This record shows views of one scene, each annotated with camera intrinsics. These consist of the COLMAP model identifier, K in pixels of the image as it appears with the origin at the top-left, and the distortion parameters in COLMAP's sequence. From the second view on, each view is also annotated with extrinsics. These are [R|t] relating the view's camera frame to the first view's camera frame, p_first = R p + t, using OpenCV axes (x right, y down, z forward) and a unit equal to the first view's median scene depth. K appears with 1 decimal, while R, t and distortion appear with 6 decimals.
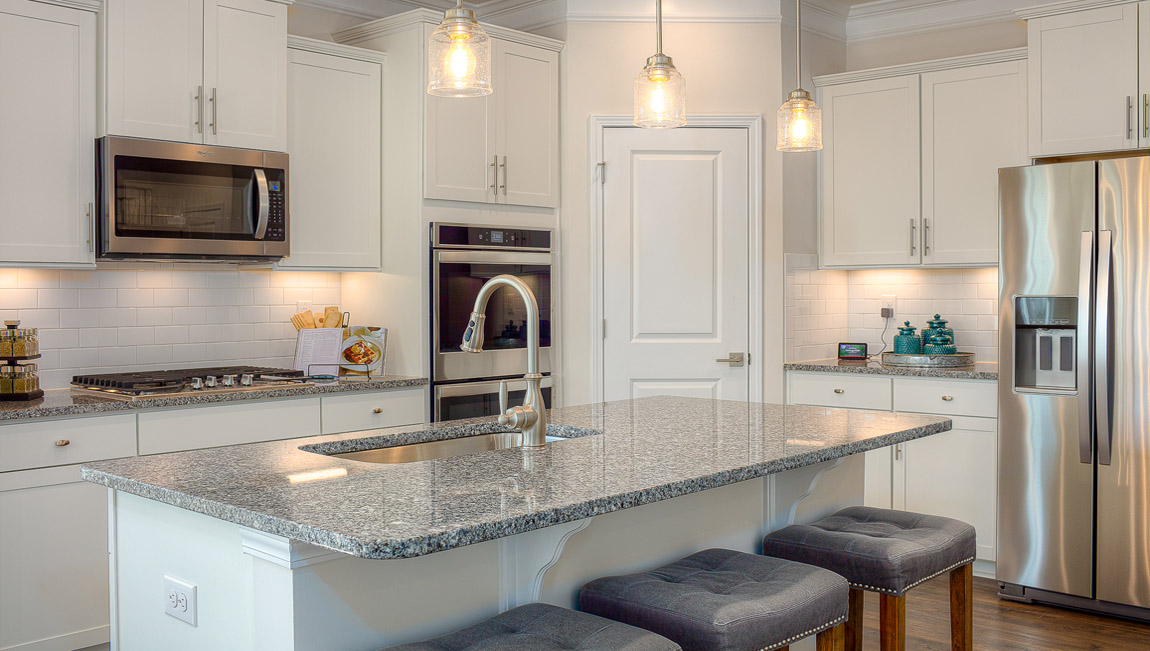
lens RADIAL K [[1090.7, 0, 575.0], [0, 1090.7, 325.5], [0, 0, 1]] dist [-0.145038, 0.186827]
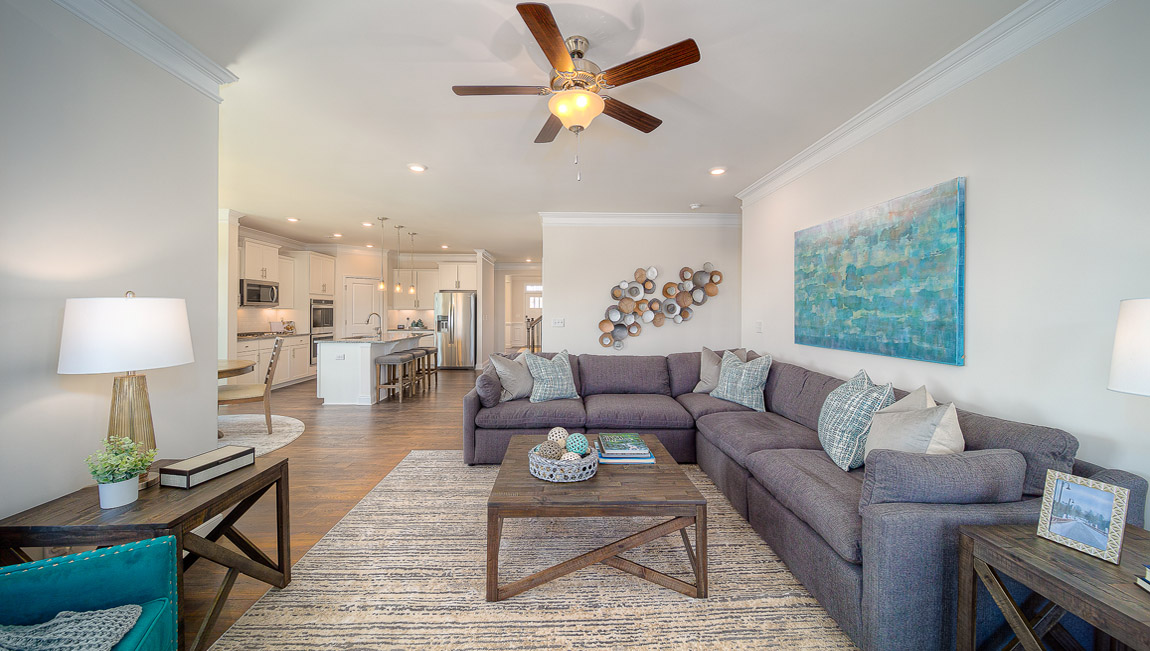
lens RADIAL K [[395.1, 0, 566.1], [0, 395.1, 314.8], [0, 0, 1]] dist [0.000146, -0.000015]
pose [[0.723879, 0.004994, 0.689909, -0.532380], [0.012042, 0.999730, -0.019871, 0.018461], [-0.689822, 0.022692, 0.723623, -0.975003]]
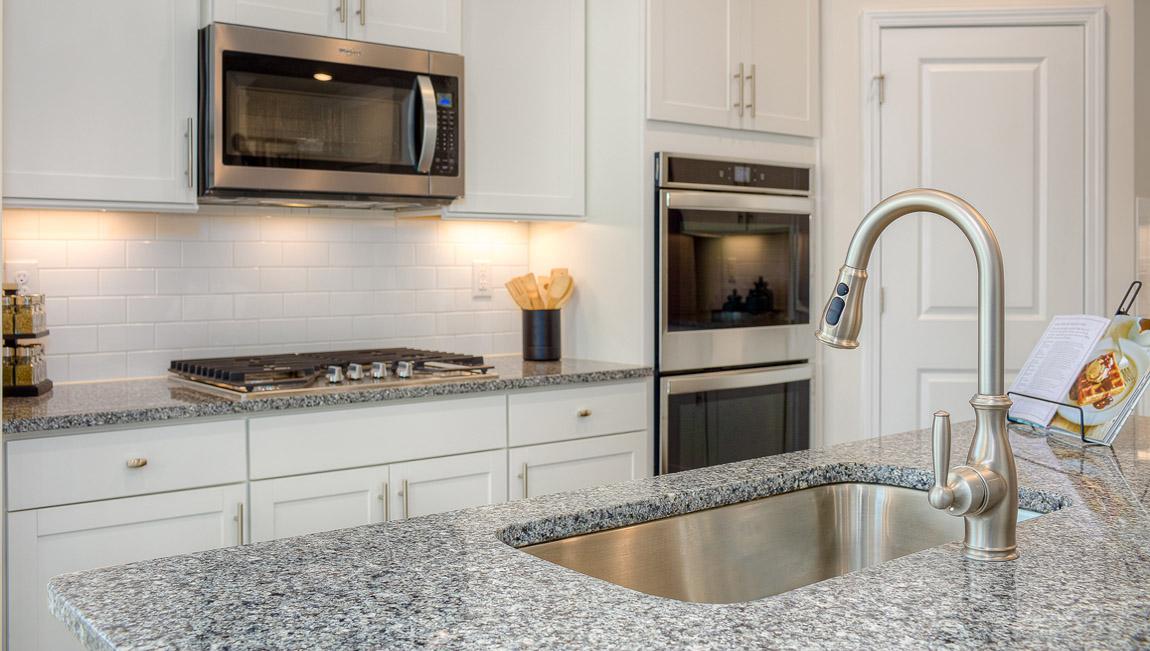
lens RADIAL K [[1090.7, 0, 575.0], [0, 1090.7, 325.5], [0, 0, 1]] dist [-0.145038, 0.186827]
pose [[0.989073, 0.011322, -0.146990, -0.084509], [-0.007413, 0.999605, 0.027115, 0.001536], [0.147239, -0.025729, 0.988766, 0.293691]]
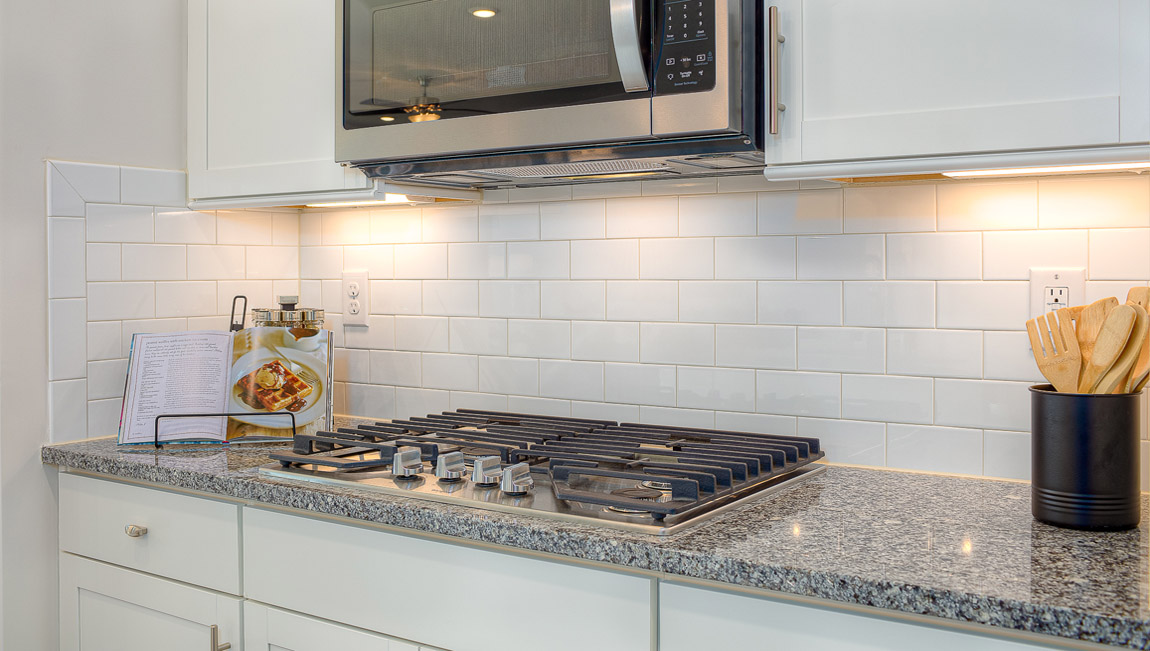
lens RADIAL K [[1090.7, 0, 575.0], [0, 1090.7, 325.5], [0, 0, 1]] dist [-0.145038, 0.186827]
pose [[0.151296, 0.052644, -0.987086, 0.058066], [-0.028219, 0.998404, 0.048923, -0.019132], [0.988086, 0.020453, 0.152540, 0.900821]]
